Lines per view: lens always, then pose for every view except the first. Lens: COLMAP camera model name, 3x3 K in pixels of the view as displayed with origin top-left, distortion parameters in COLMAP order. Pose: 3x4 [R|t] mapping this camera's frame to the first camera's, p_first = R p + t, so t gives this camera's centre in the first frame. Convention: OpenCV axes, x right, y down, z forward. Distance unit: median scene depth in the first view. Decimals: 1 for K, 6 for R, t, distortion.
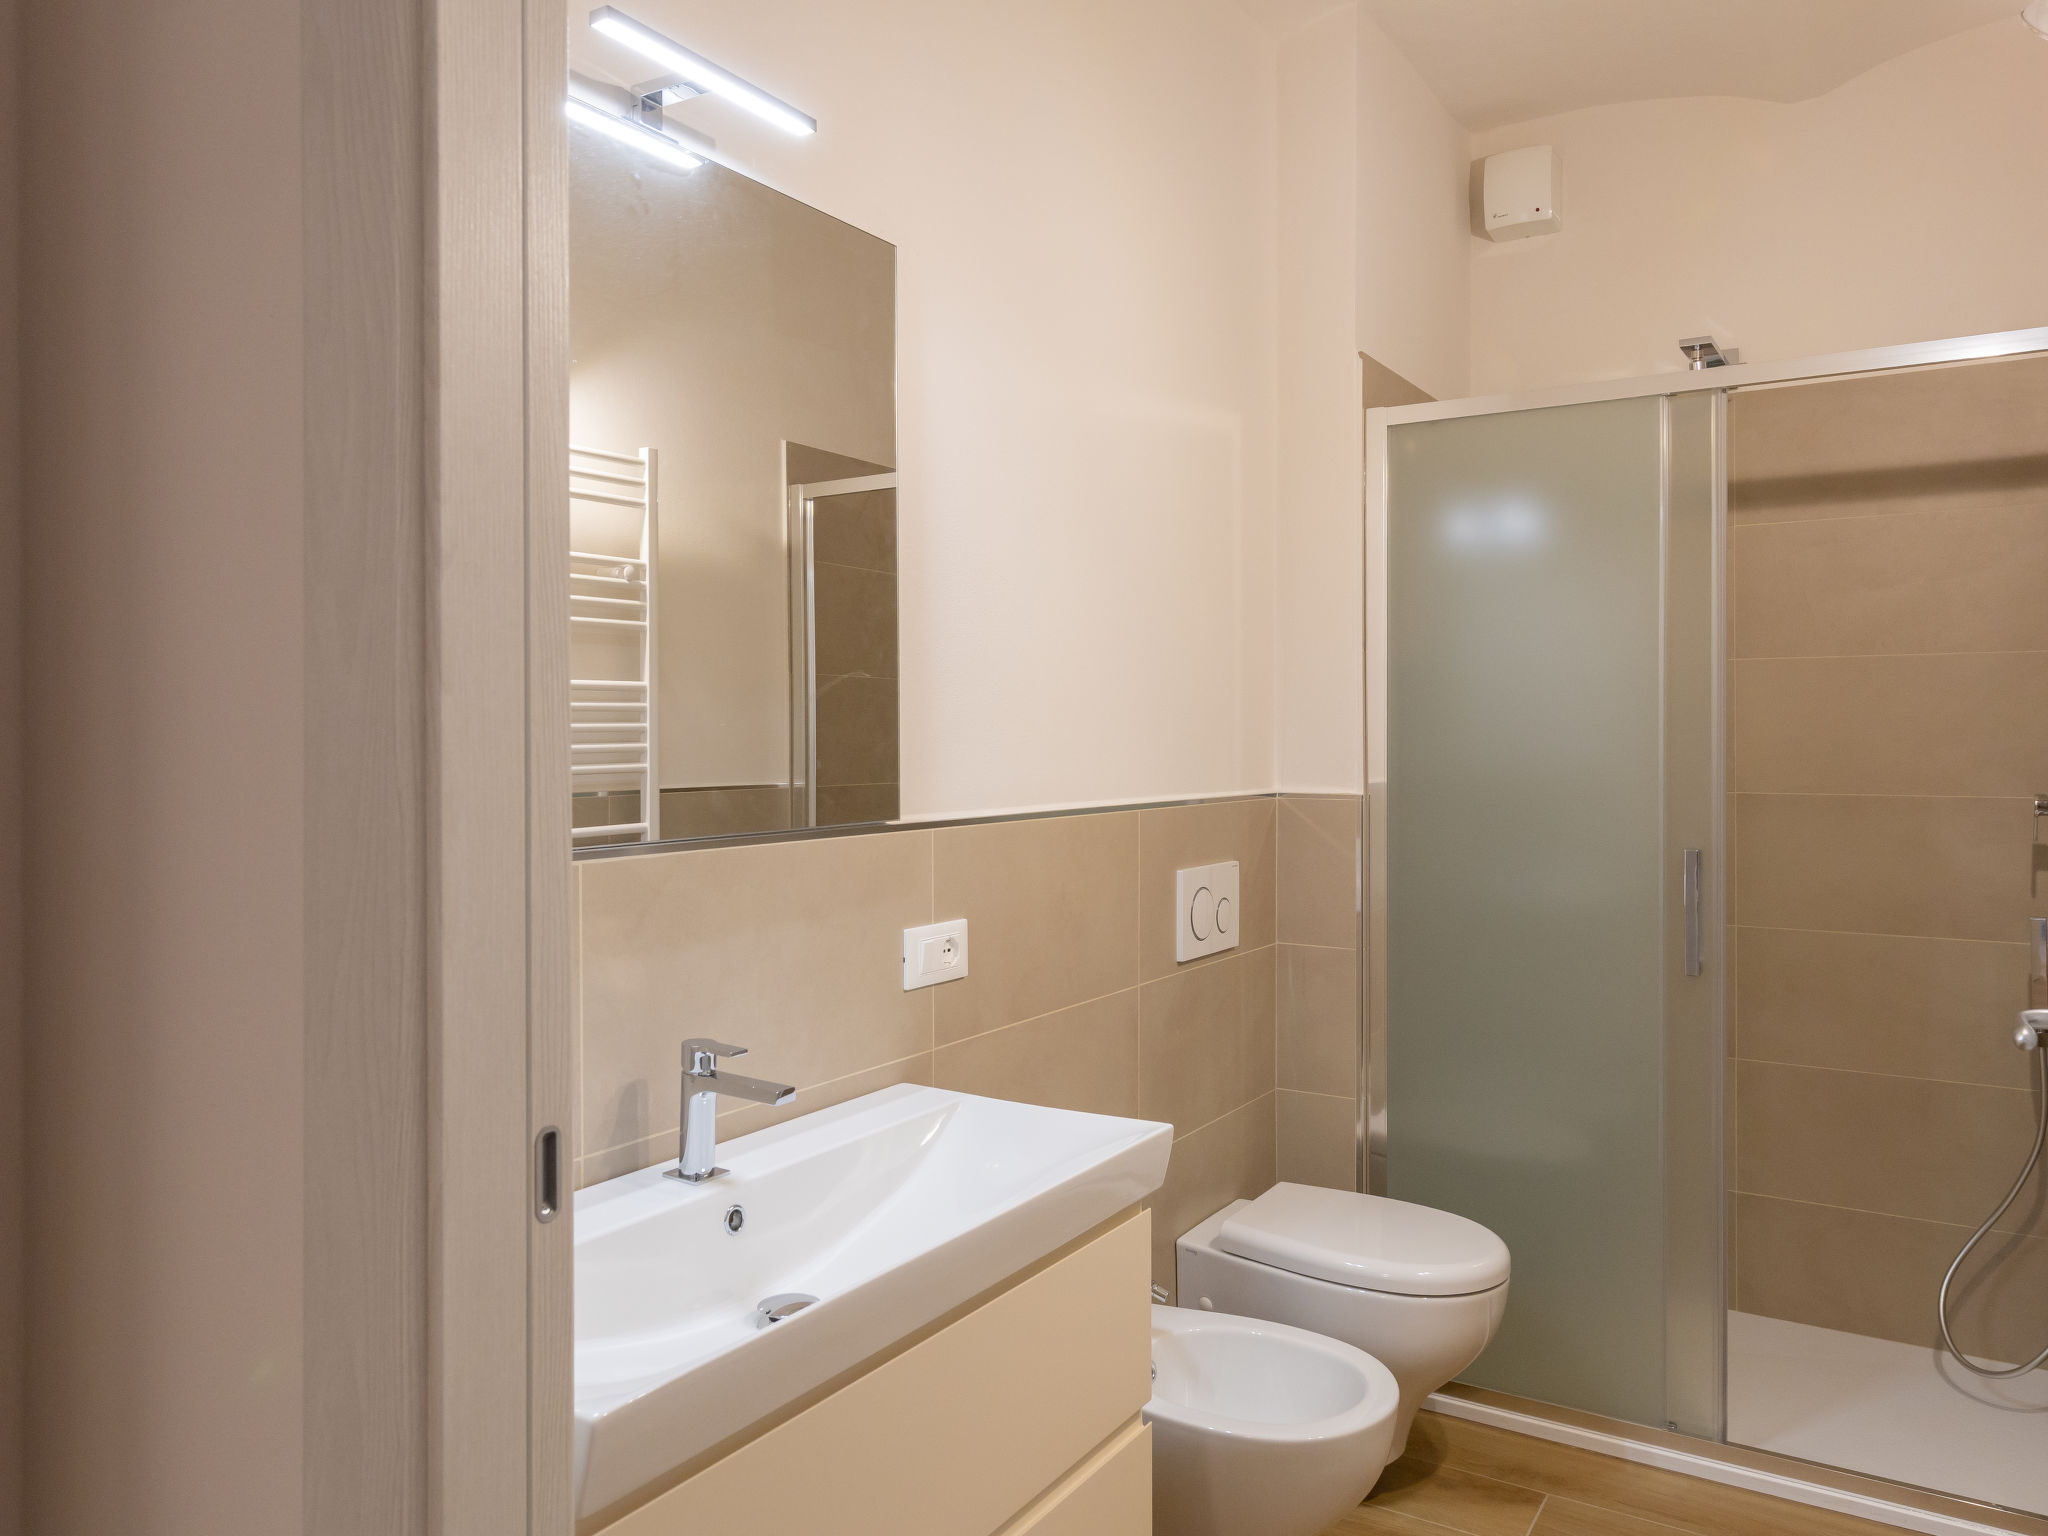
lens RADIAL K [[1382.1, 0, 1078.8], [0, 1382.1, 751.3], [0, 0, 1]] dist [0.005020, -0.007904]
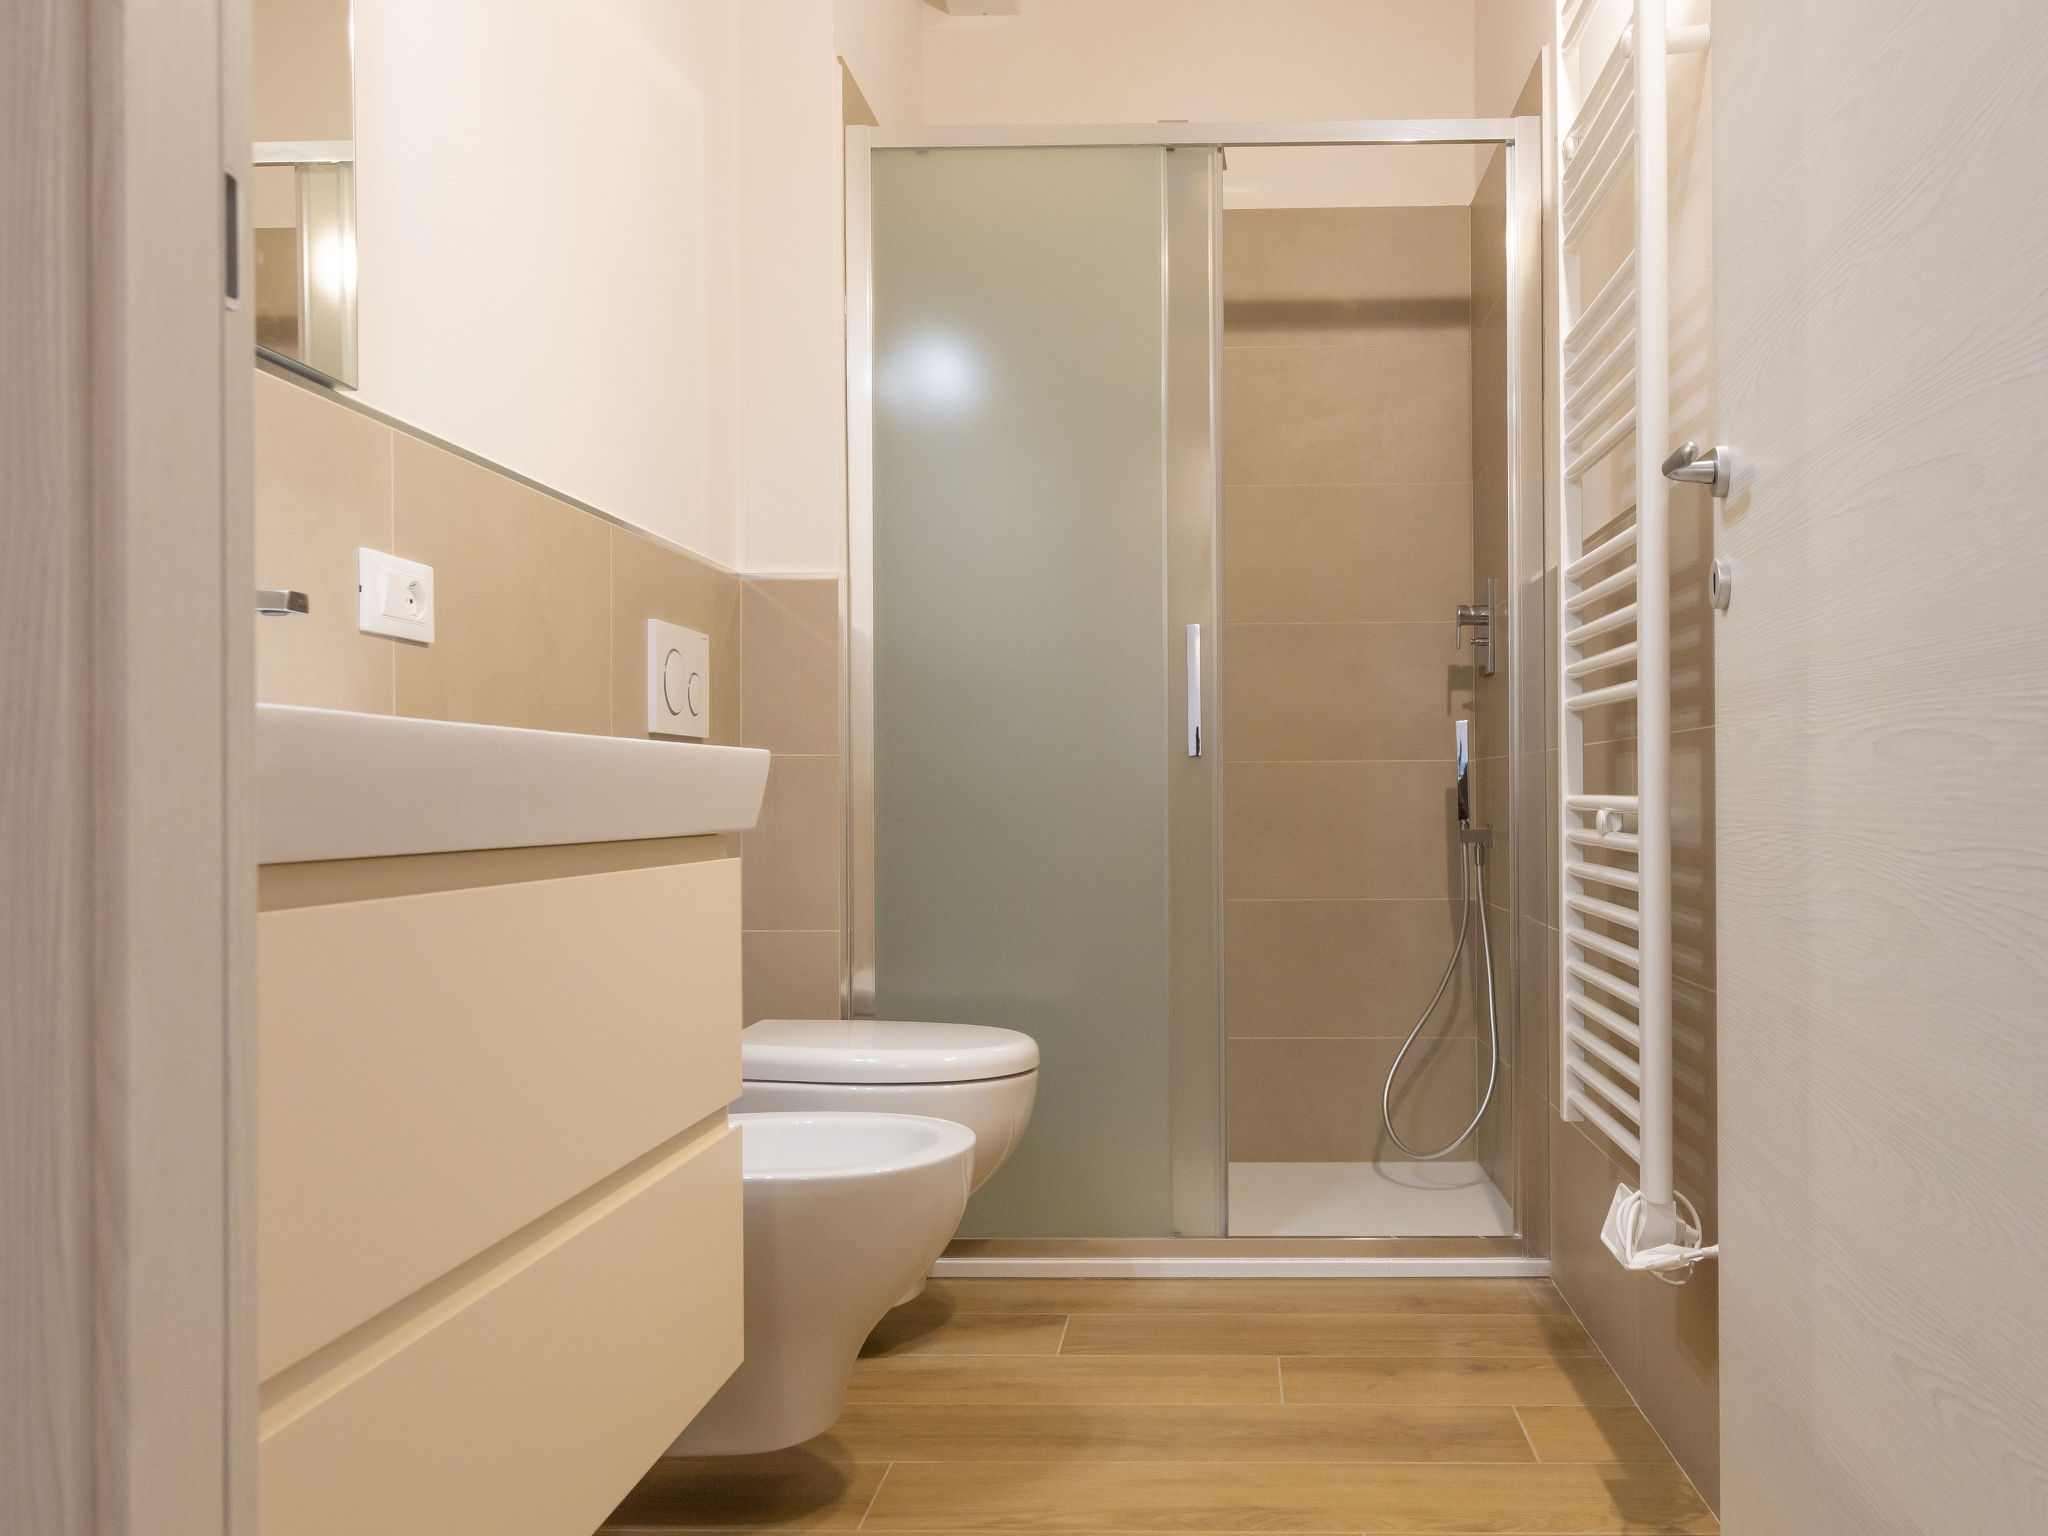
lens RADIAL K [[1594.3, 0, 1174.1], [0, 1594.3, 783.0], [0, 0, 1]] dist [0.004598, -0.003164]
pose [[0.871510, -0.010666, 0.490262, -0.117269], [0.013164, 0.999912, -0.001646, 0.184215], [-0.490202, 0.007888, 0.871573, 0.035352]]
